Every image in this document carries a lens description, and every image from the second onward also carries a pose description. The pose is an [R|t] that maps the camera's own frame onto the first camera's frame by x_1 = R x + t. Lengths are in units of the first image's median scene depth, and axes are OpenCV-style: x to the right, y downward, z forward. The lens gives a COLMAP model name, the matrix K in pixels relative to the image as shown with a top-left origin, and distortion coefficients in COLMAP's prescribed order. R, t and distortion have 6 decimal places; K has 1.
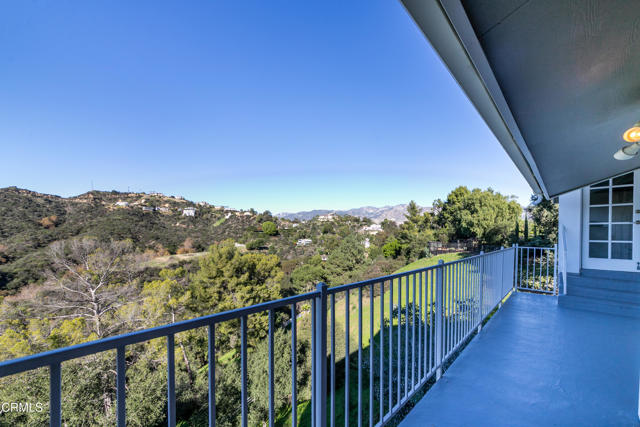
lens RADIAL K [[240.1, 0, 307.3], [0, 240.1, 233.2], [0, 0, 1]] dist [0.000038, 0.000071]
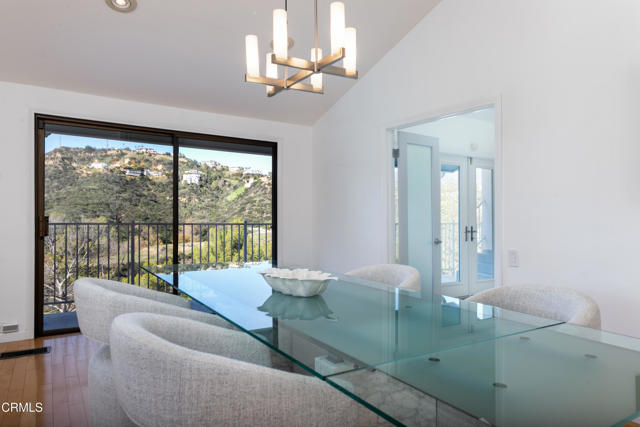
lens RADIAL K [[443.1, 0, 319.0], [0, 443.1, 212.4], [0, 0, 1]] dist [-0.008887, -0.002471]
pose [[0.980144, 0.005429, -0.198211, 0.070169], [-0.005390, 0.999985, 0.000739, 0.001479], [0.198212, 0.000344, 0.980159, -0.078322]]
